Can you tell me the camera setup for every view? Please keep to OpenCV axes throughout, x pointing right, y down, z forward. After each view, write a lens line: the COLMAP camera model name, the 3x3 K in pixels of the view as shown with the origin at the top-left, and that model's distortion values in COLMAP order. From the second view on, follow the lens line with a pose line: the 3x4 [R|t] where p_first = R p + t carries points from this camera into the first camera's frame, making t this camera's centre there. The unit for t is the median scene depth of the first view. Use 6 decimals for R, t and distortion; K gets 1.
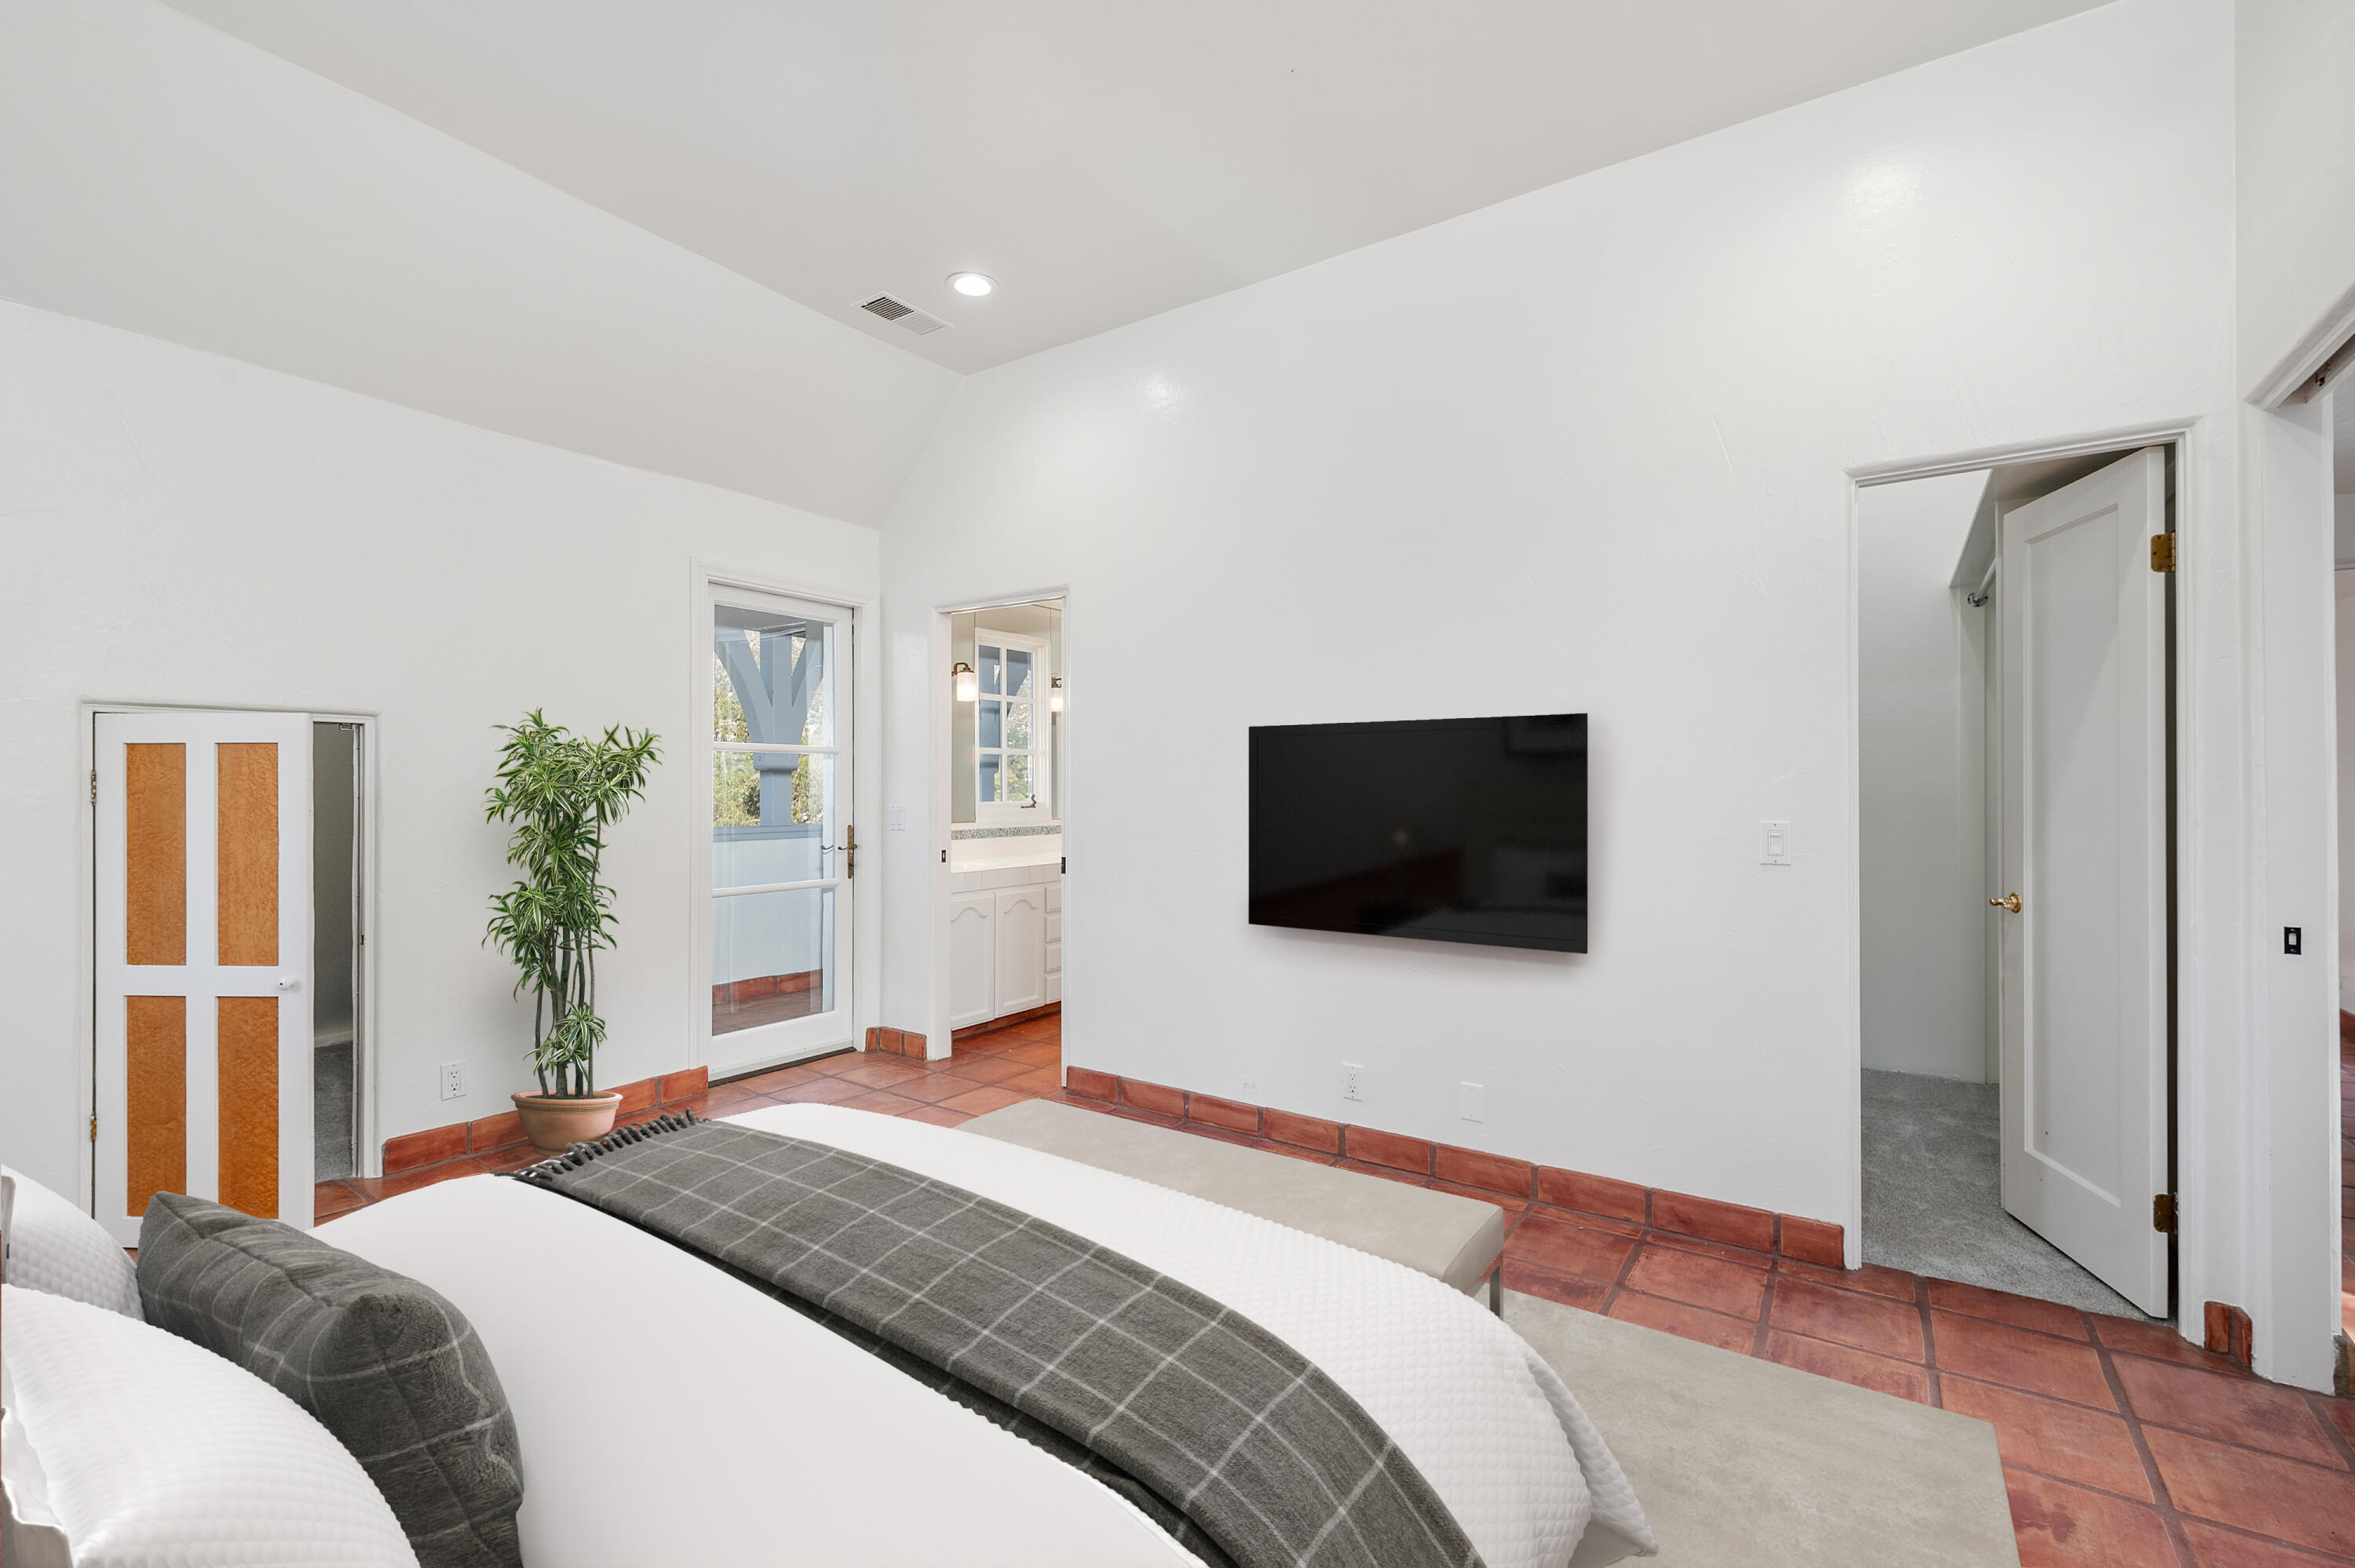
lens RADIAL K [[1011.7, 0, 1177.5], [0, 1011.7, 784.0], [0, 0, 1]] dist [0.000340, 0.000148]
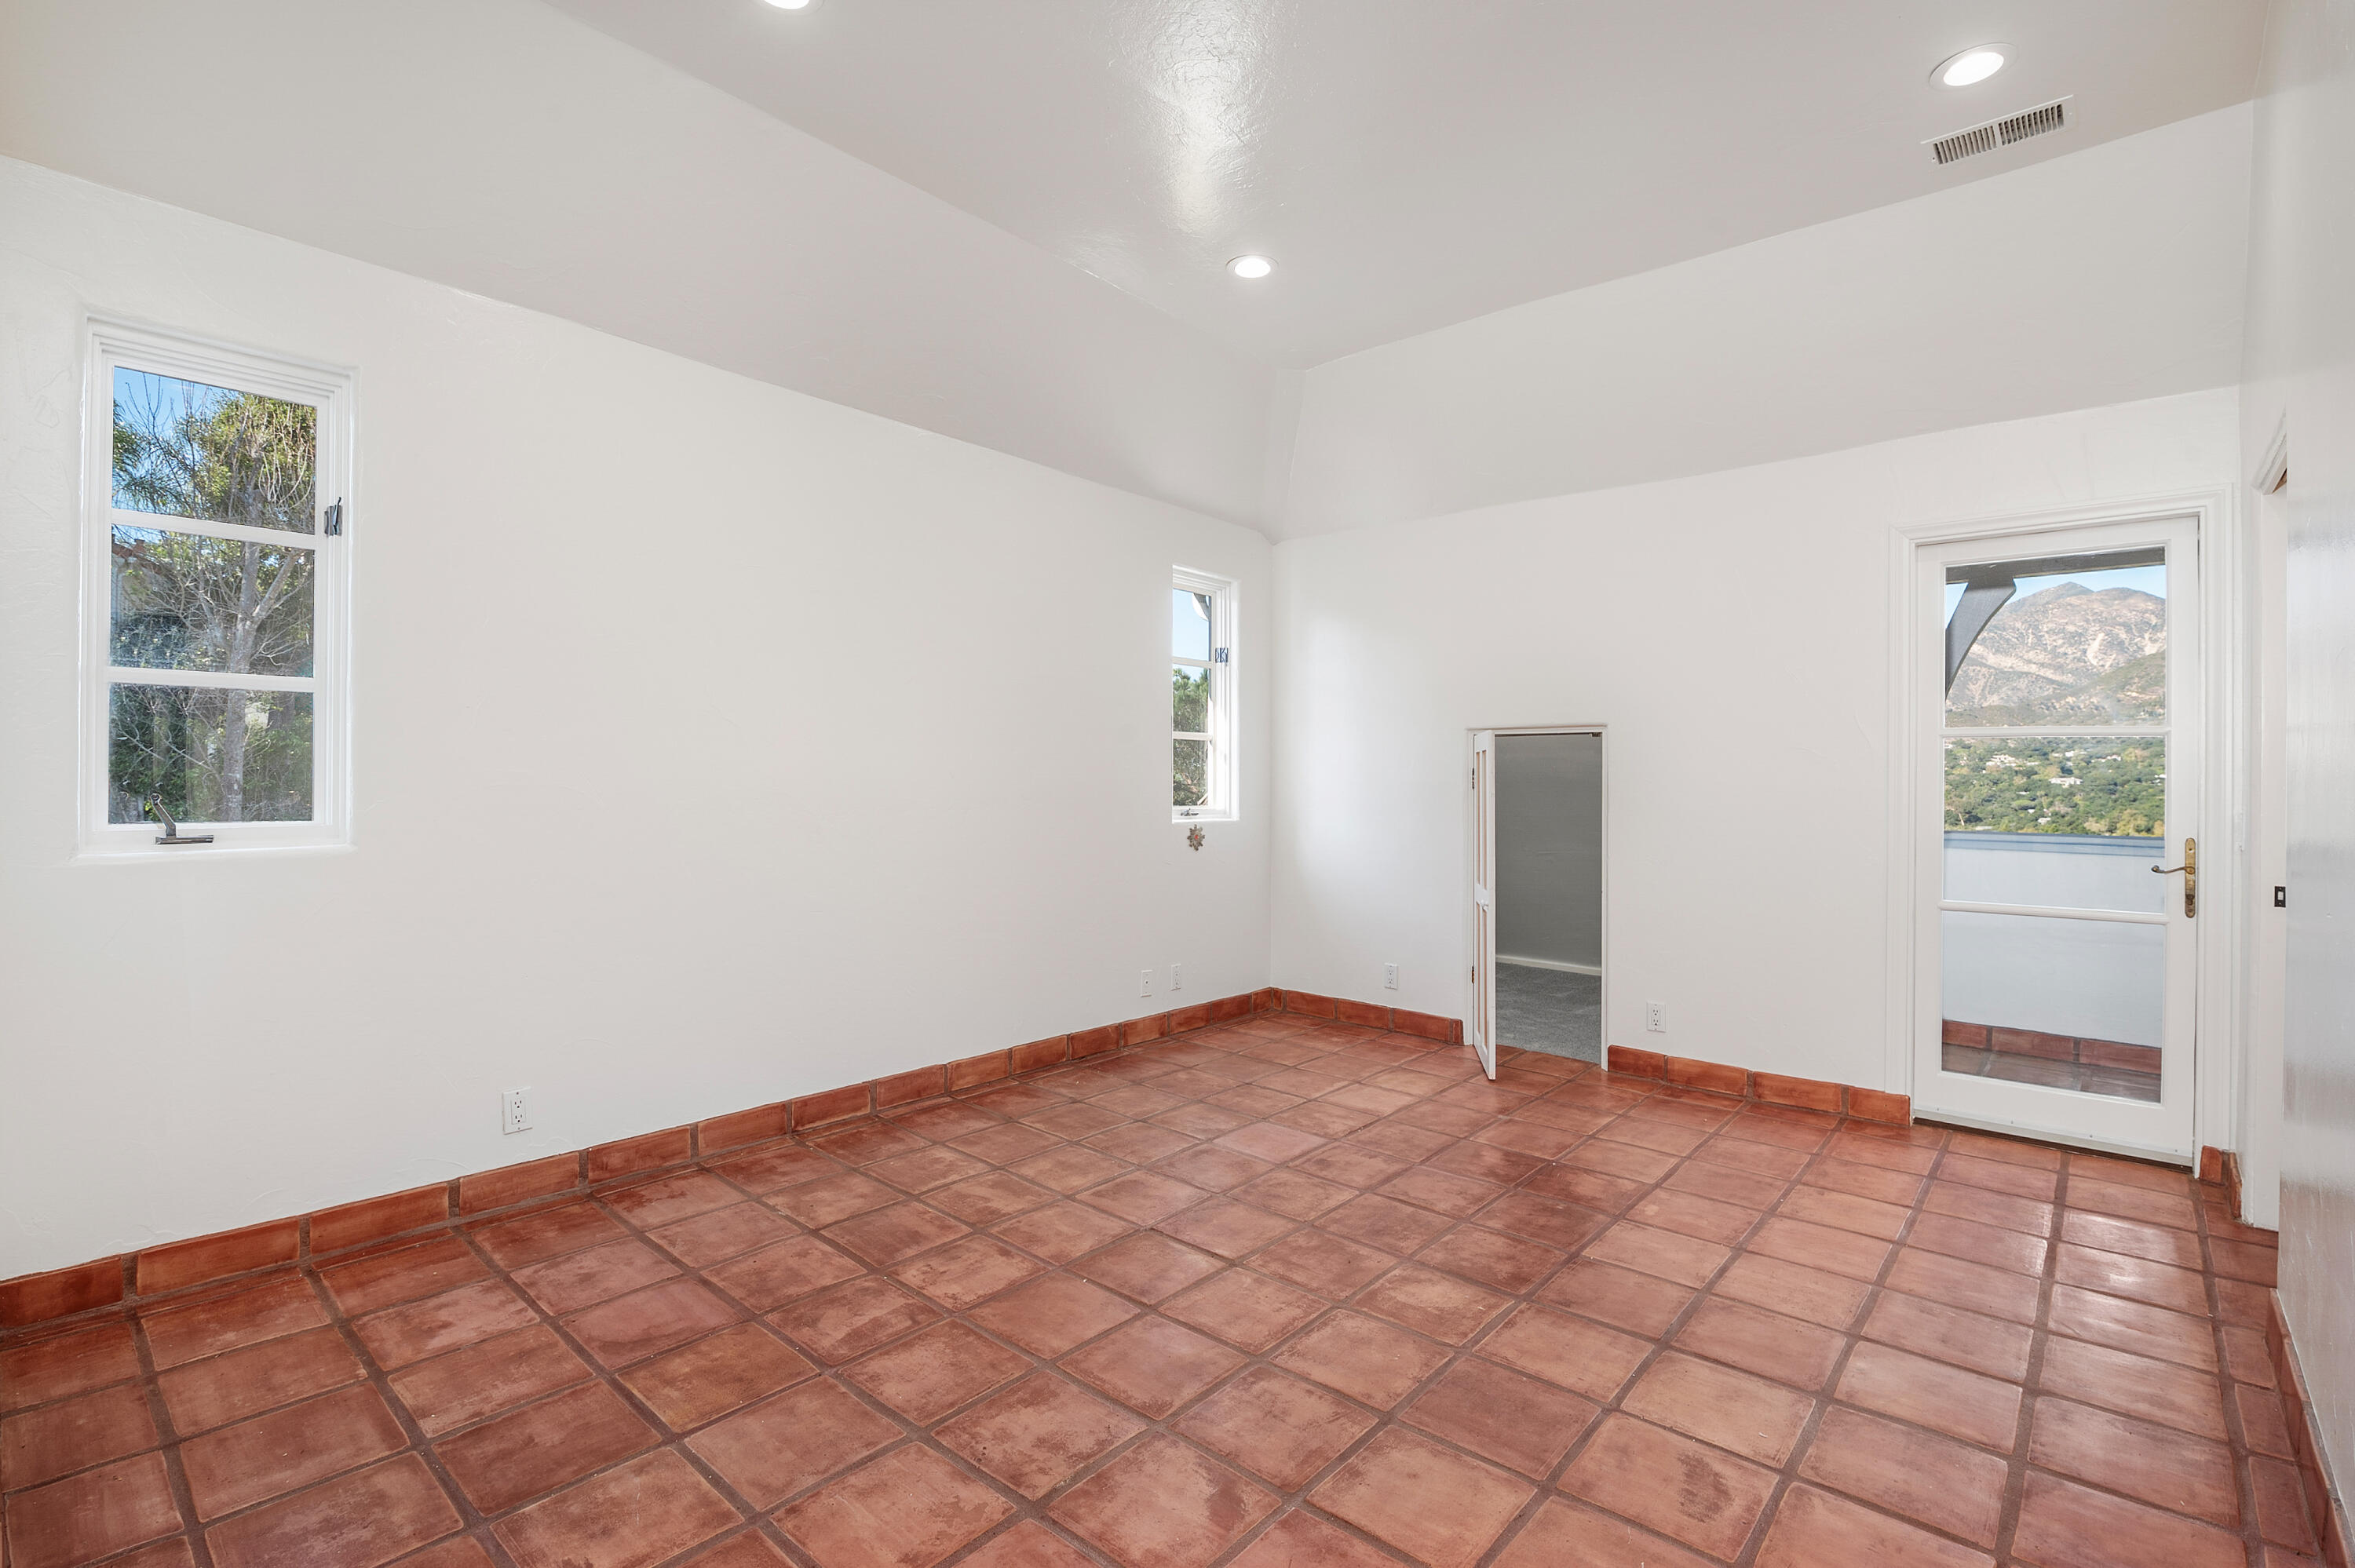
lens RADIAL K [[1062.8, 0, 1191.3], [0, 1062.8, 777.6], [0, 0, 1]] dist [-0.000438, 0.000279]
pose [[-0.116486, -0.001145, -0.993192, 0.500185], [-0.001683, 0.999998, -0.000955, 0.002310], [0.993191, 0.001561, -0.116488, 0.459856]]
